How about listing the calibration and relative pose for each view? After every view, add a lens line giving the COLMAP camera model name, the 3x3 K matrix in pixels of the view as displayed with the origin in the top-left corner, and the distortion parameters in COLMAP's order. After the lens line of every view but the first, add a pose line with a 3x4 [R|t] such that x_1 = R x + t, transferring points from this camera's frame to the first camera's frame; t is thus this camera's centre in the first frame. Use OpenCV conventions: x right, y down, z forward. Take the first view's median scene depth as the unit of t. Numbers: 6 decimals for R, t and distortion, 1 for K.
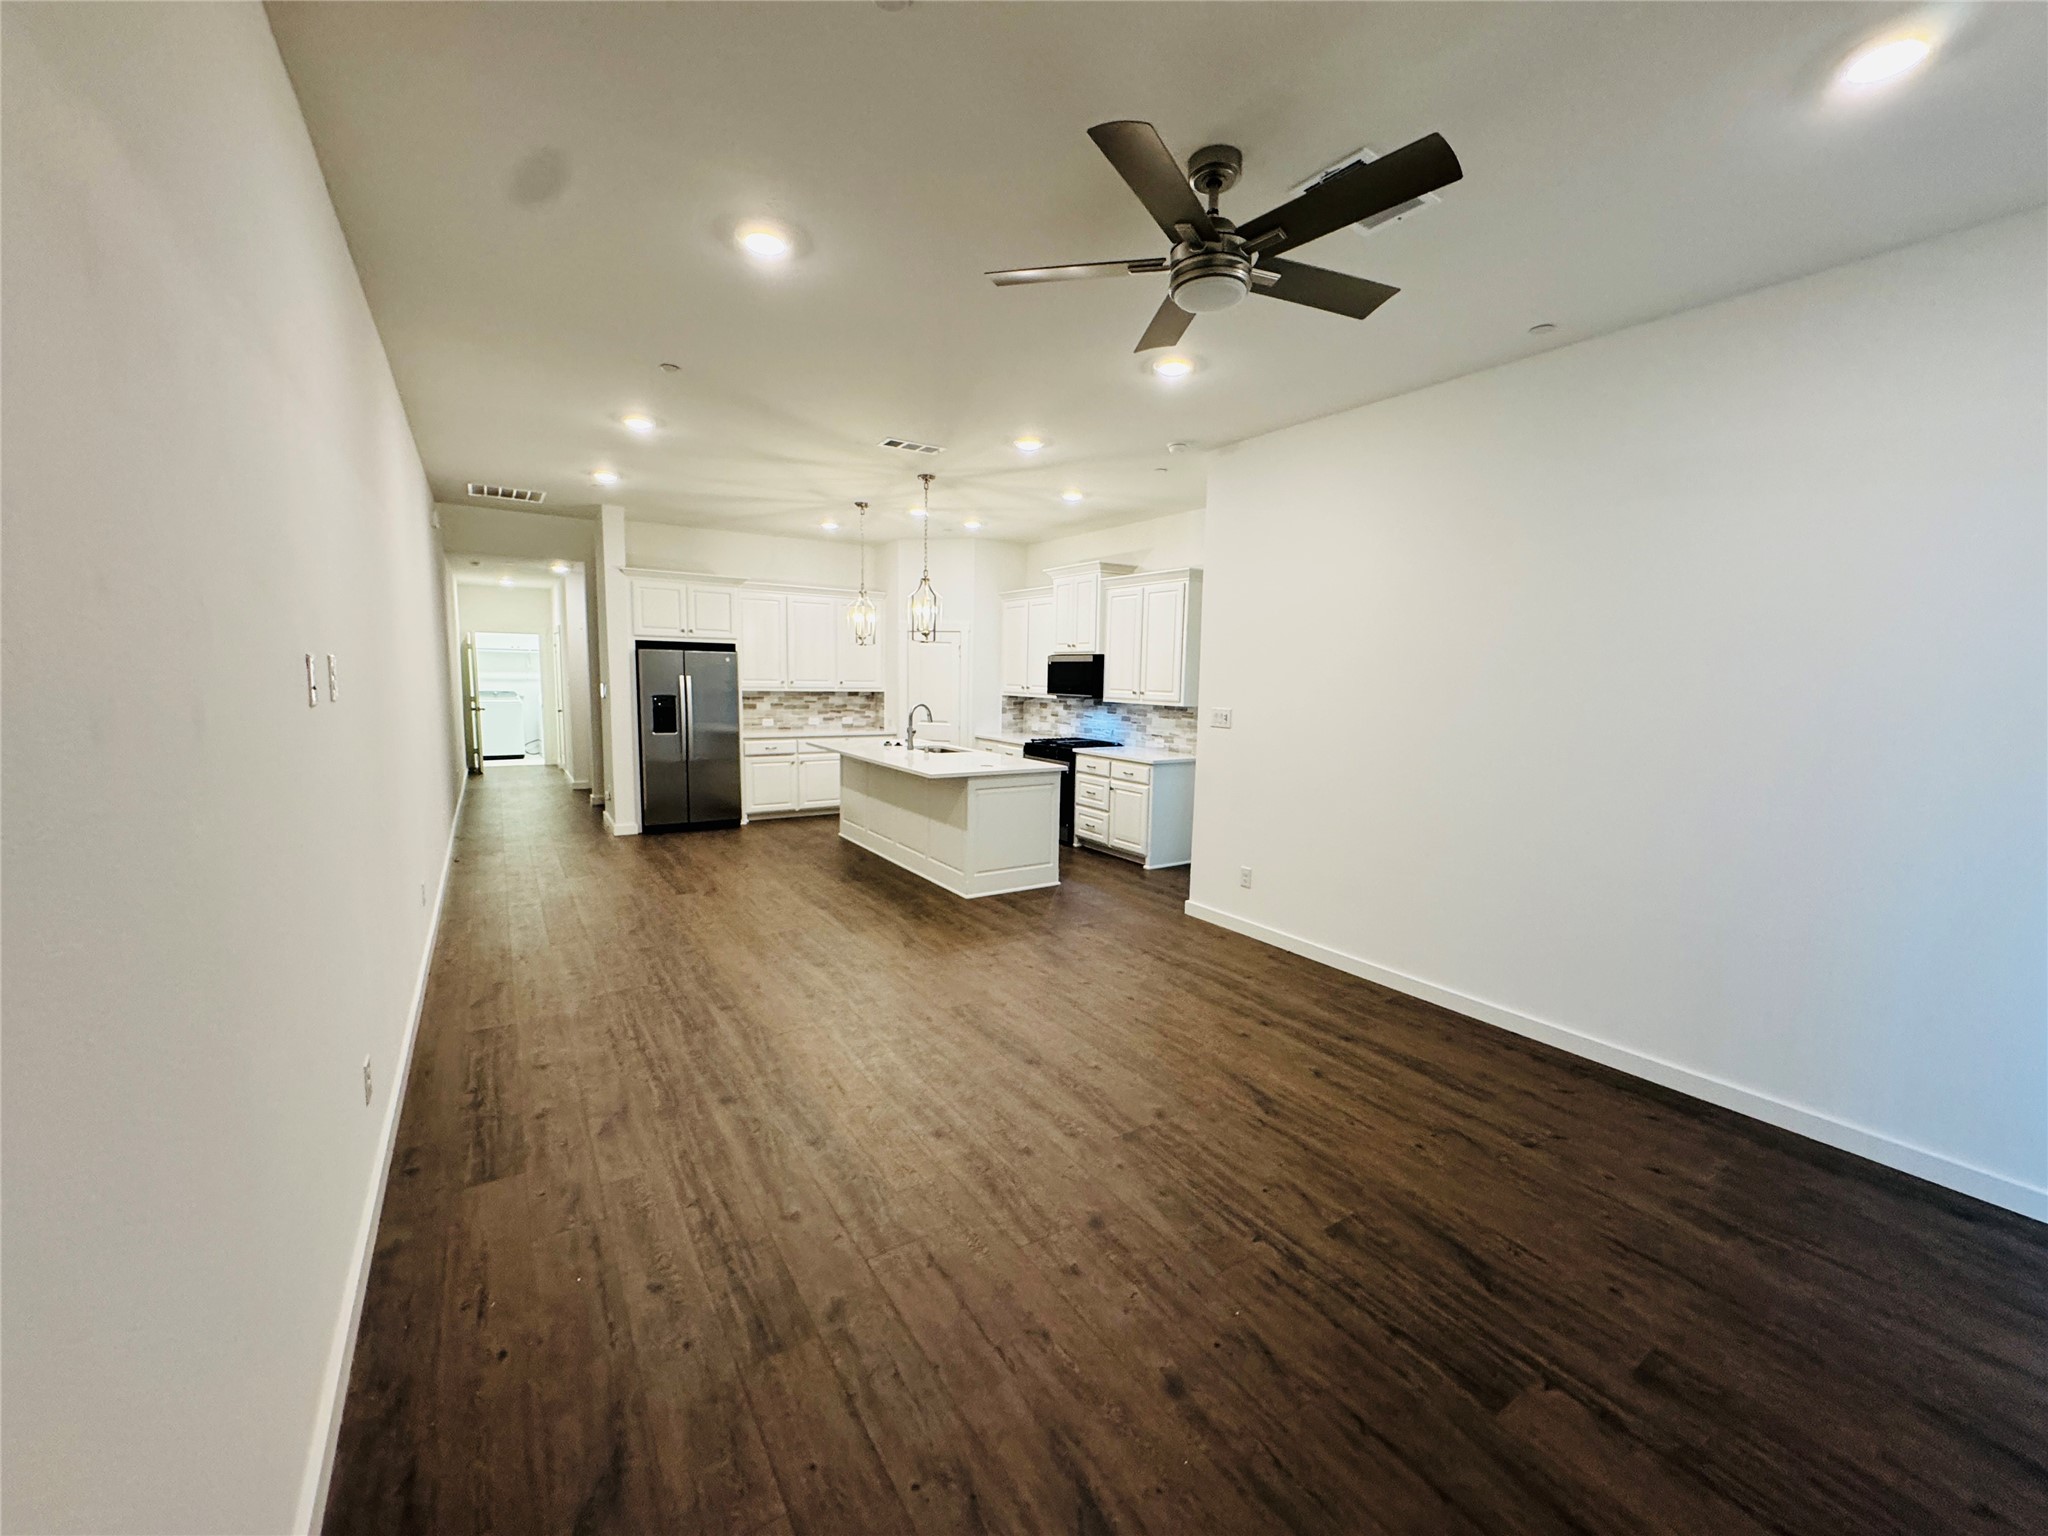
lens RADIAL K [[812.1, 0, 1023.6], [0, 812.1, 775.5], [0, 0, 1]] dist [-0.002573, -0.000831]
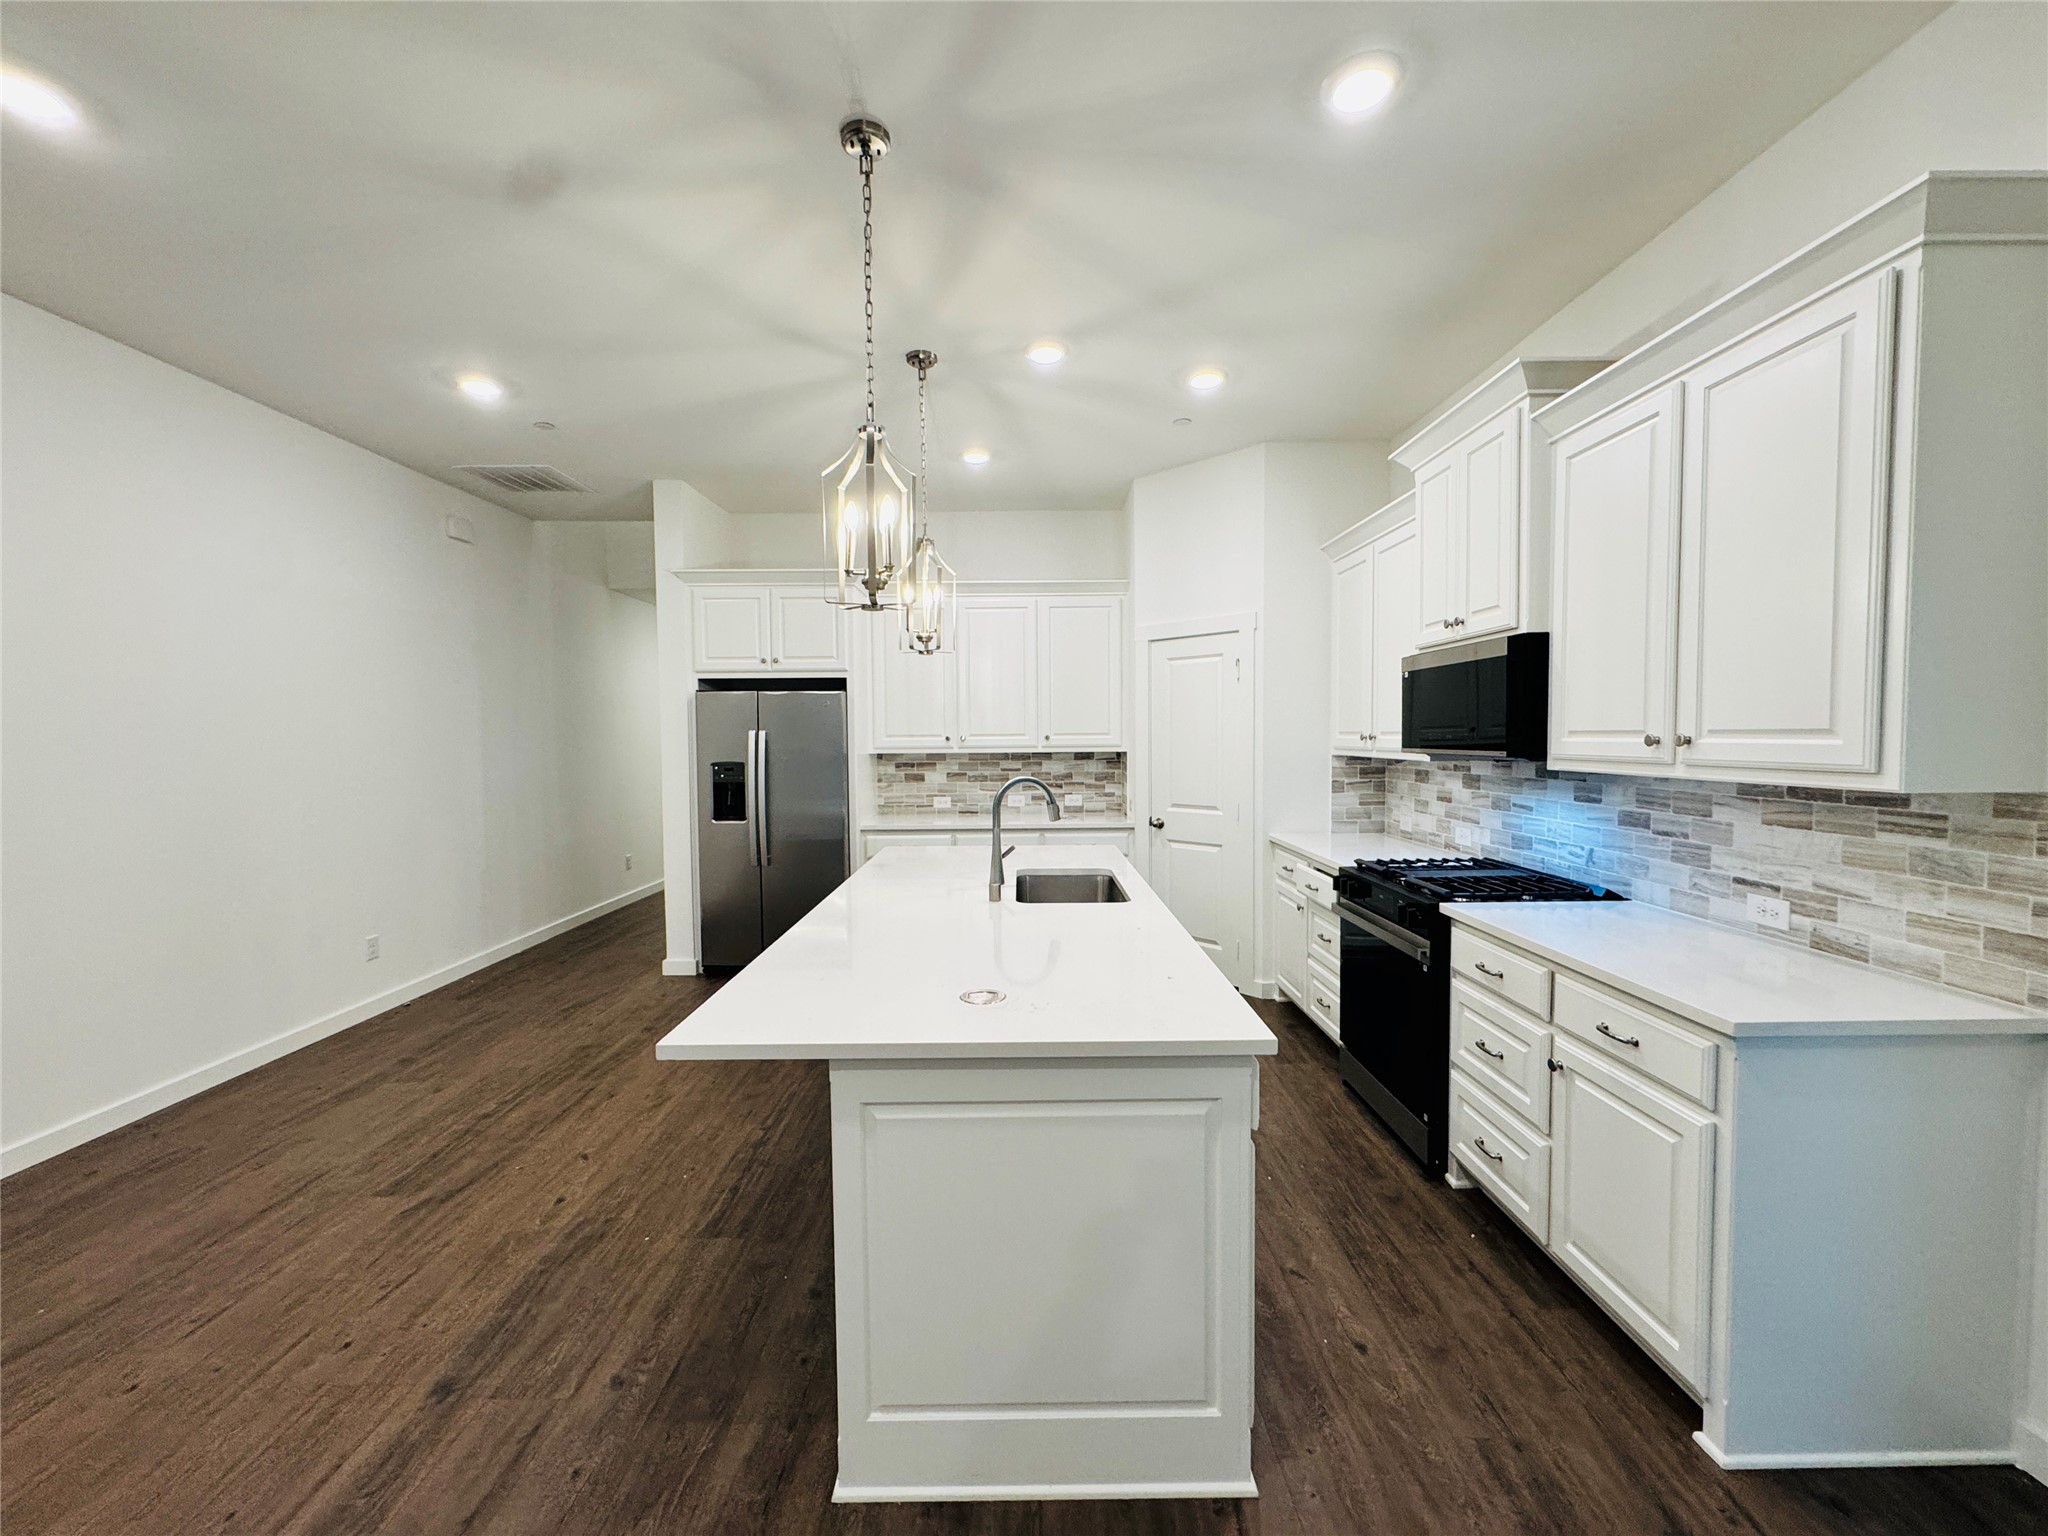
lens RADIAL K [[812.1, 0, 1024.6], [0, 812.1, 775.2], [0, 0, 1]] dist [-0.002573, -0.000831]
pose [[0.839690, 0.000536, -0.543066, 0.097880], [-0.042624, 0.996980, -0.064921, -0.056731], [0.541391, 0.077661, 0.837177, 0.589489]]
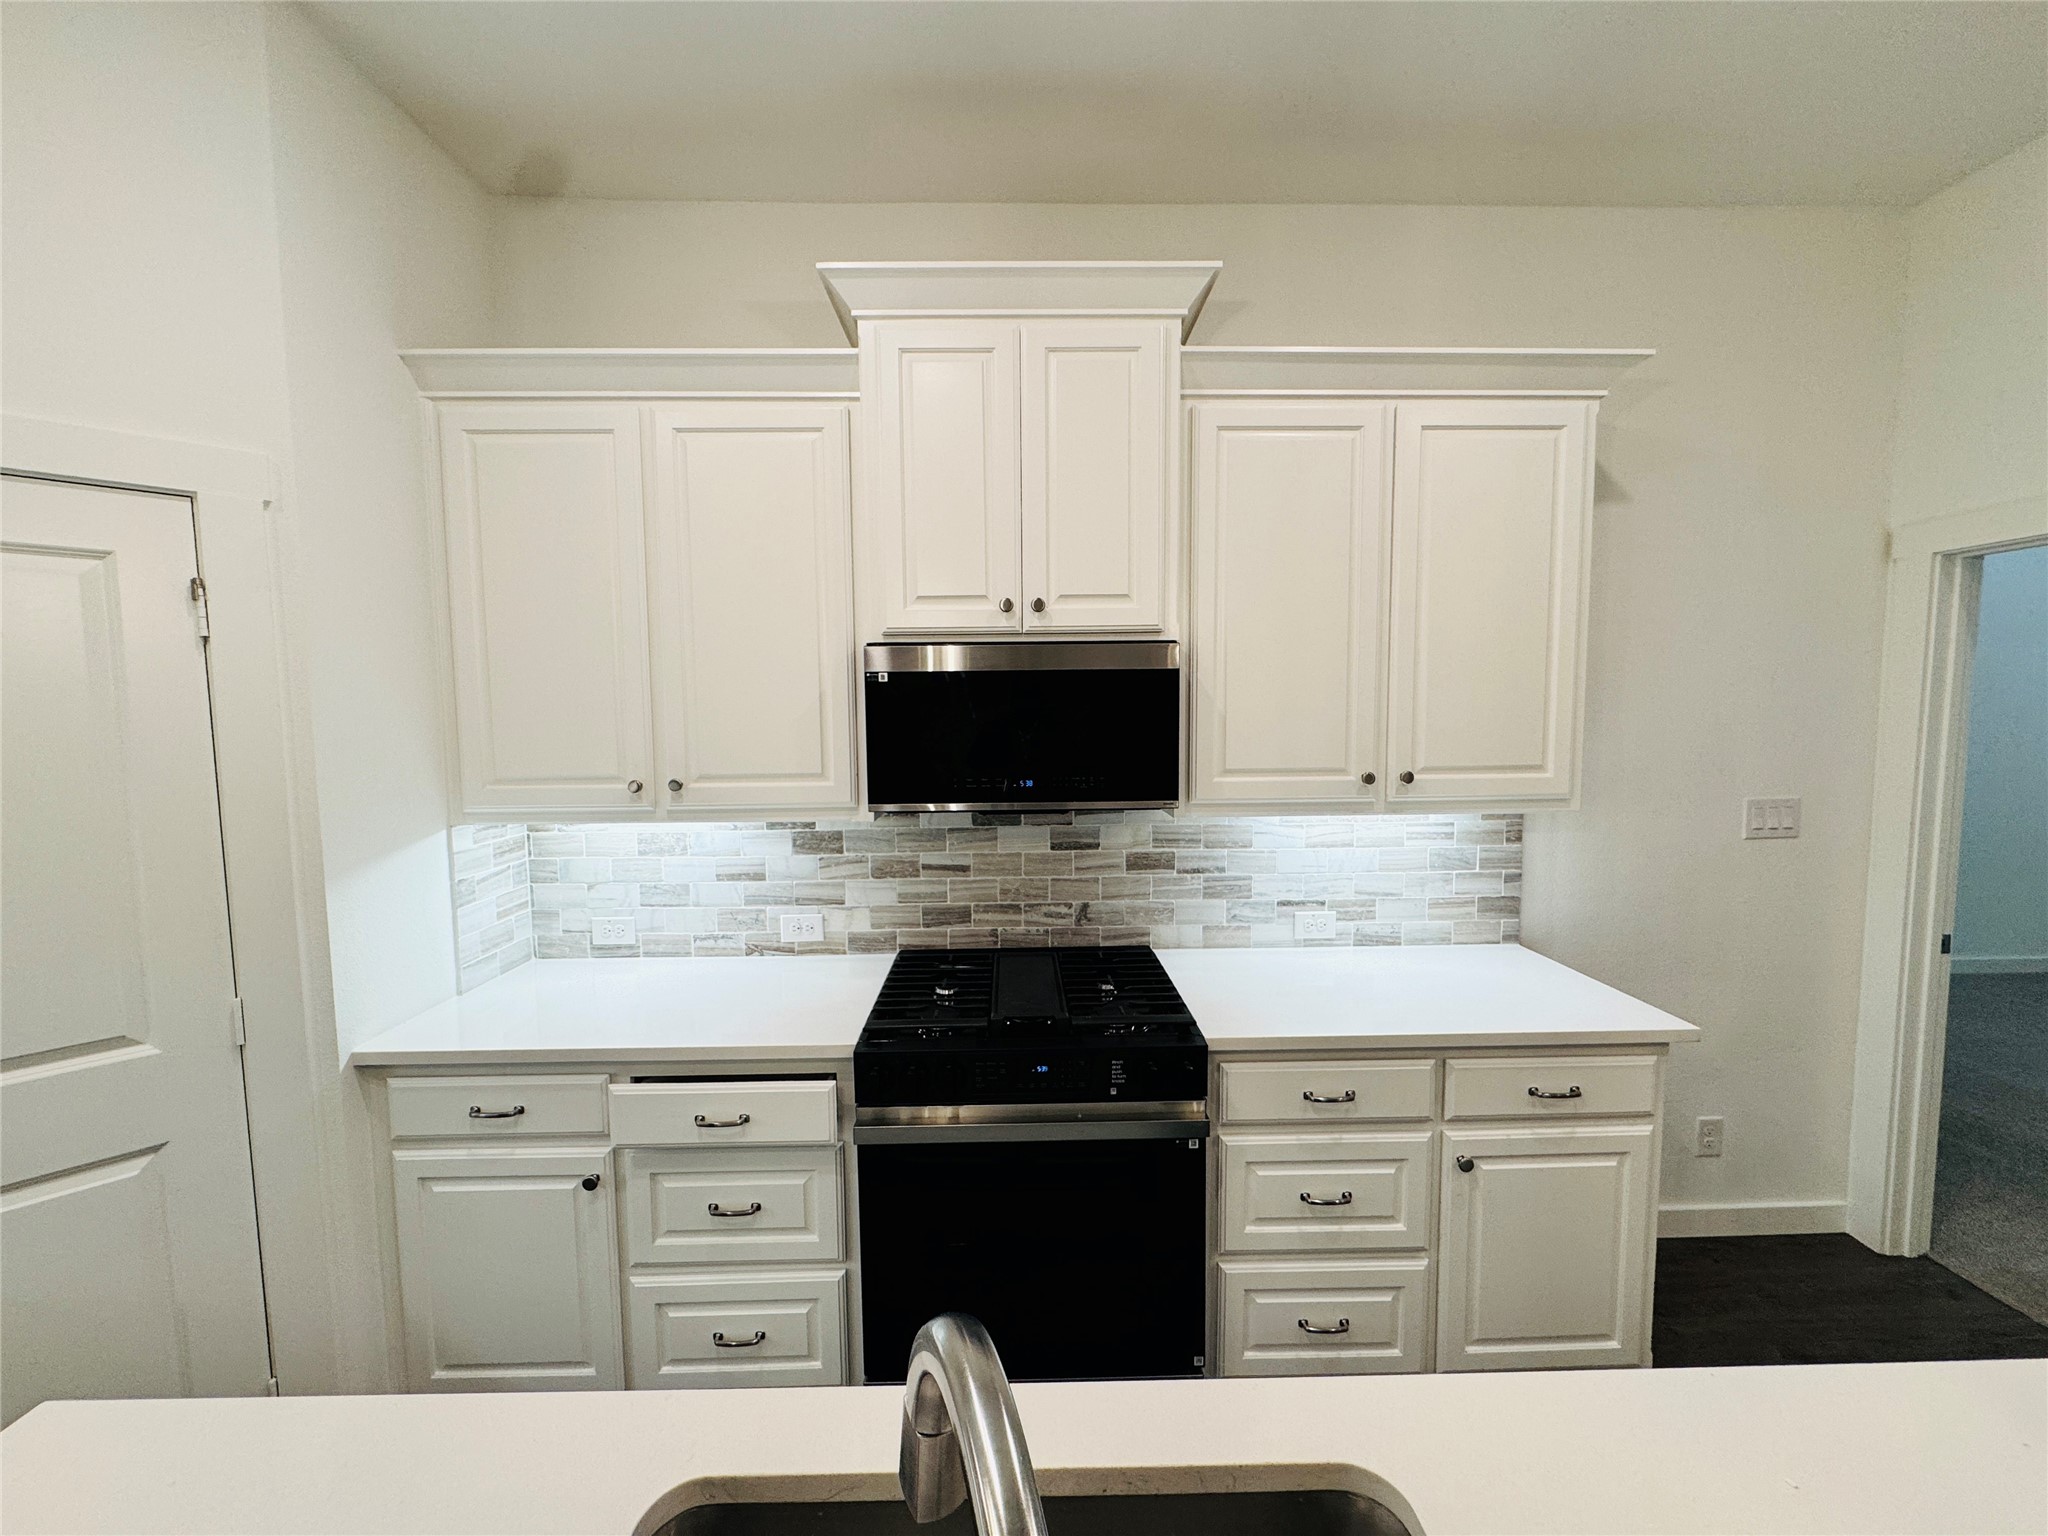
lens RADIAL K [[812.1, 0, 1029.8], [0, 812.1, 769.2], [0, 0, 1]] dist [-0.002573, -0.000831]
pose [[0.533456, -0.086123, 0.841432, -0.152104], [0.126400, 0.991749, 0.021372, -0.118188], [-0.836330, 0.094956, 0.539941, 0.886165]]
